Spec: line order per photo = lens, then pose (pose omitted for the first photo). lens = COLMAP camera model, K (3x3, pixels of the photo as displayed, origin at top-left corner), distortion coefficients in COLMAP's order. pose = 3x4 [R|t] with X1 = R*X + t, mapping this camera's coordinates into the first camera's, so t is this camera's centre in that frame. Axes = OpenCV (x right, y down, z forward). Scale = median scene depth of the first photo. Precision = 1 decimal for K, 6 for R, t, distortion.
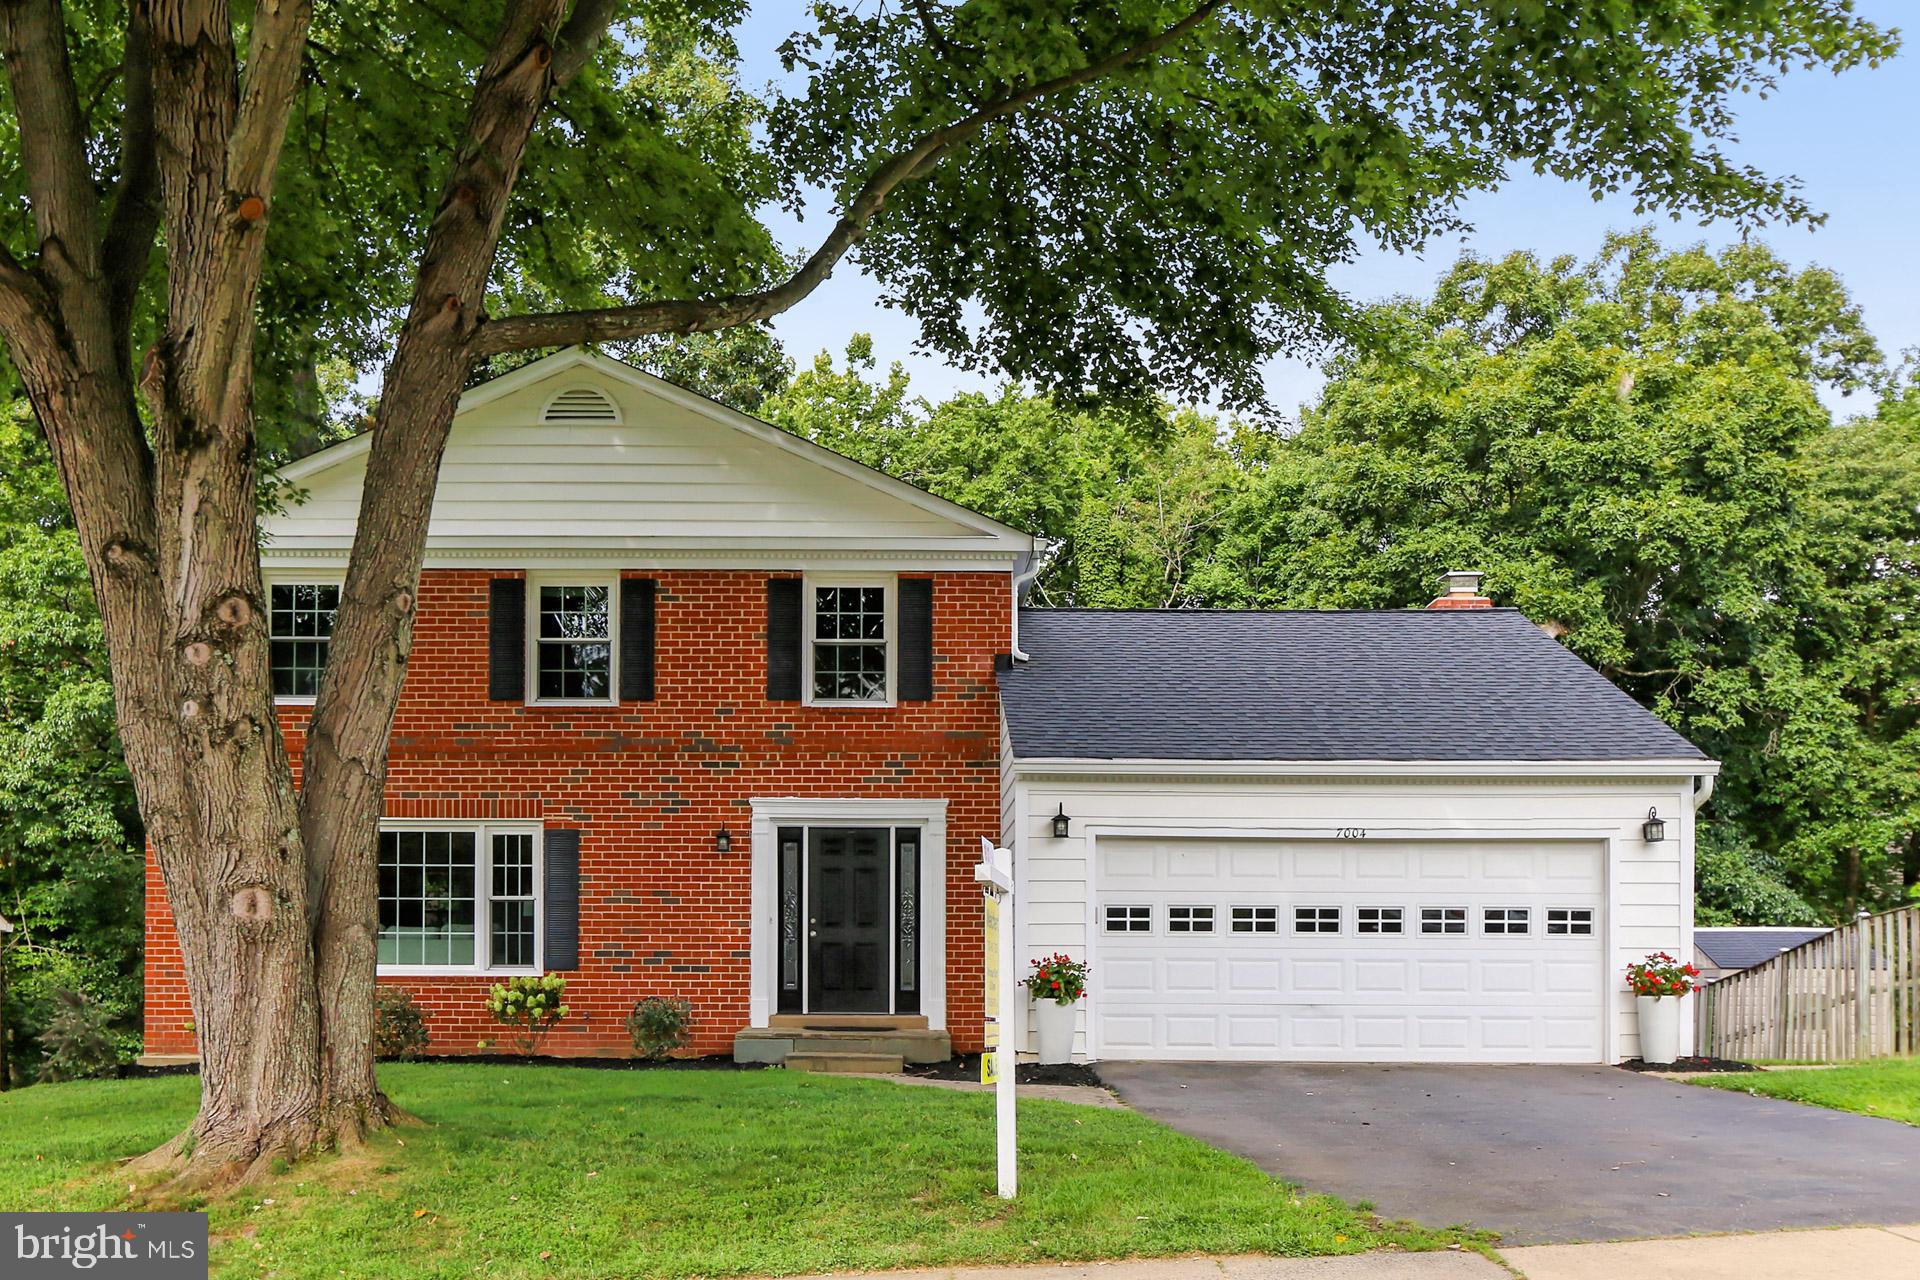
lens RADIAL K [[1950.4, 0, 988.3], [0, 1950.4, 749.4], [0, 0, 1]] dist [0.003290, 0.000000]
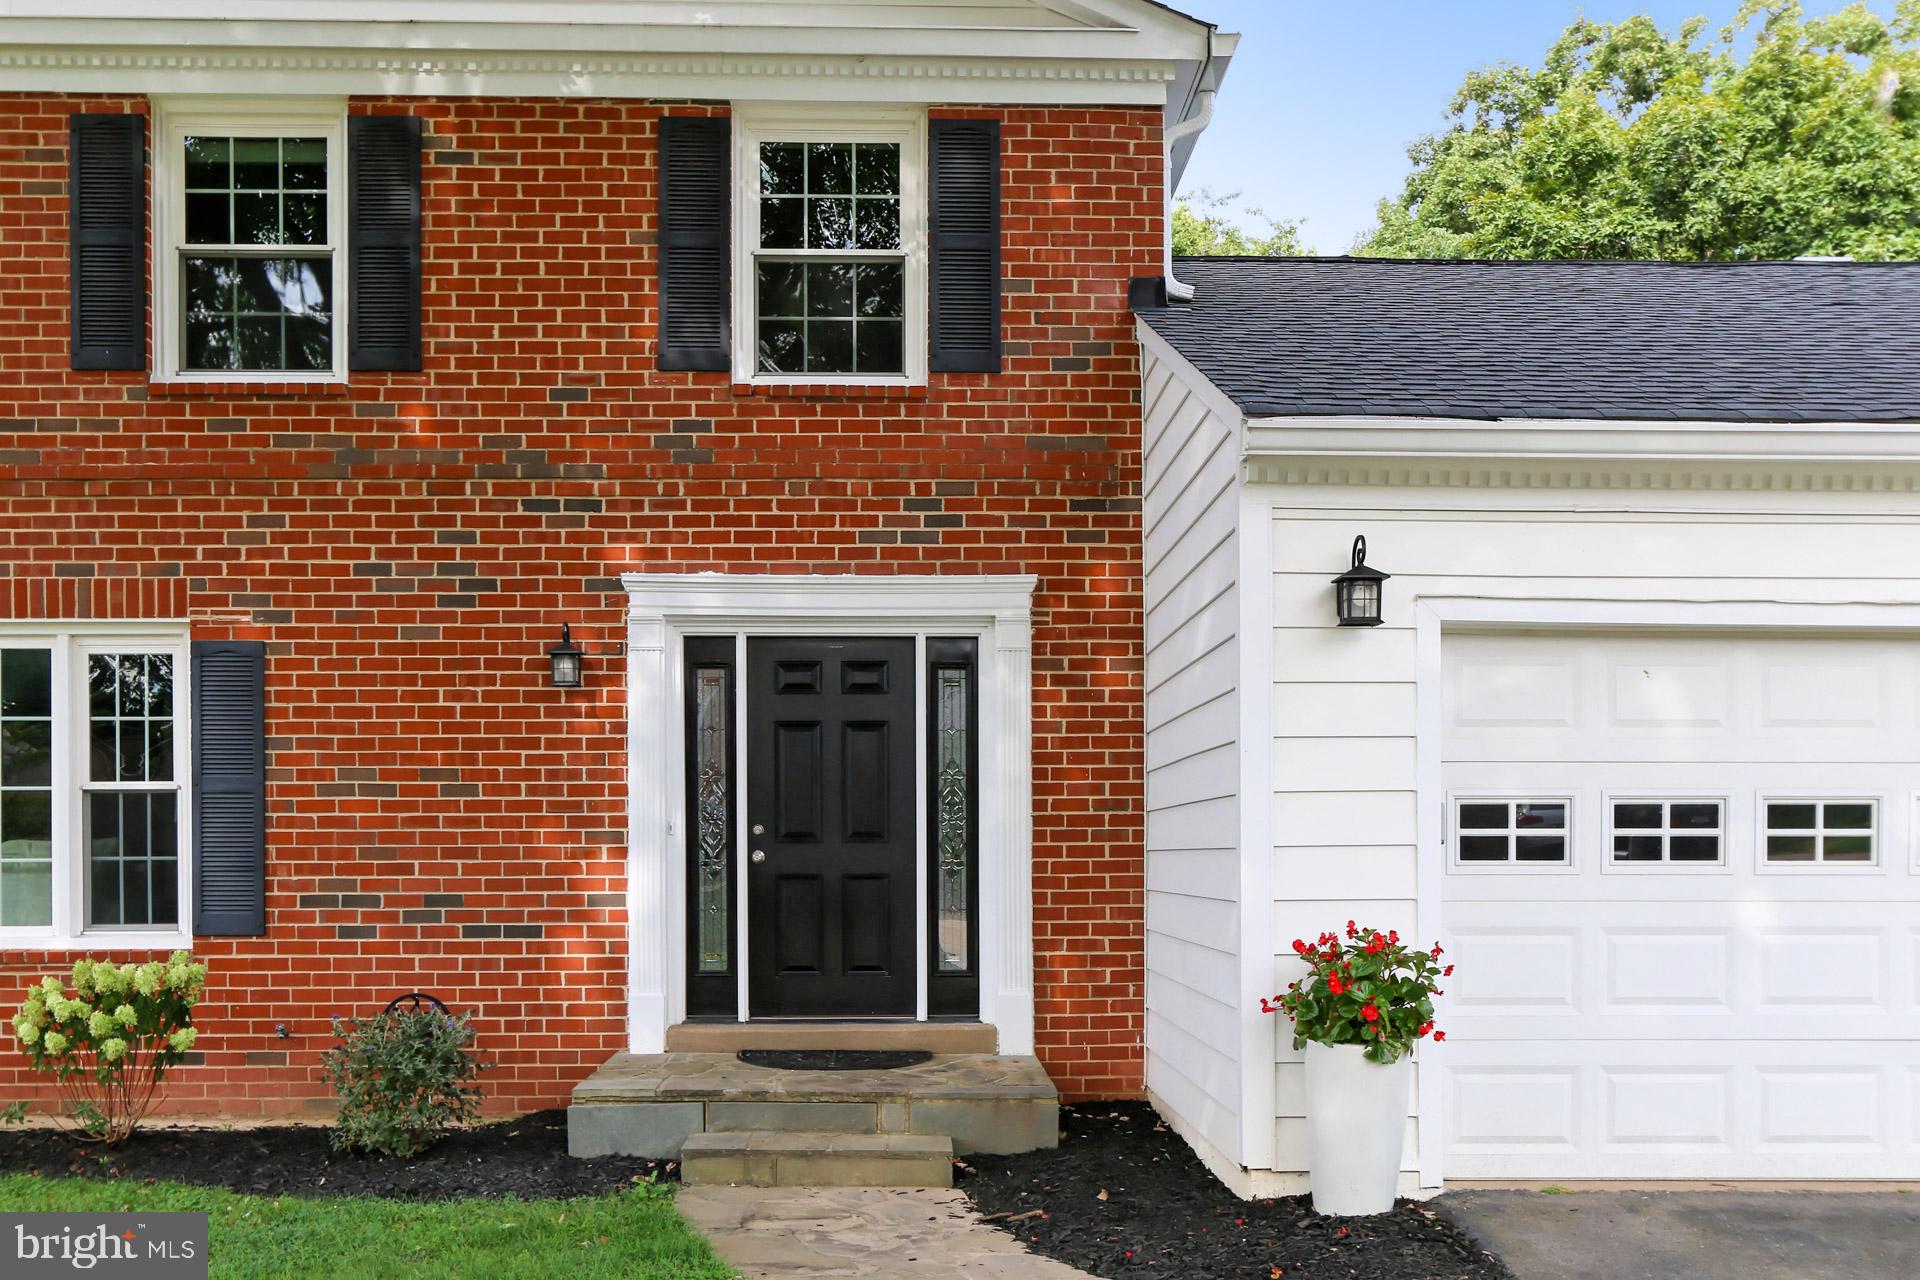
lens RADIAL K [[1854.6, 0, 959.3], [0, 1854.6, 638.1], [0, 0, 1]] dist [0.012248, 0.000000]
pose [[0.999854, -0.006015, -0.015990, -0.032458], [0.006008, 0.999982, -0.000461, 0.041210], [0.015992, 0.000365, 0.999872, 0.545178]]
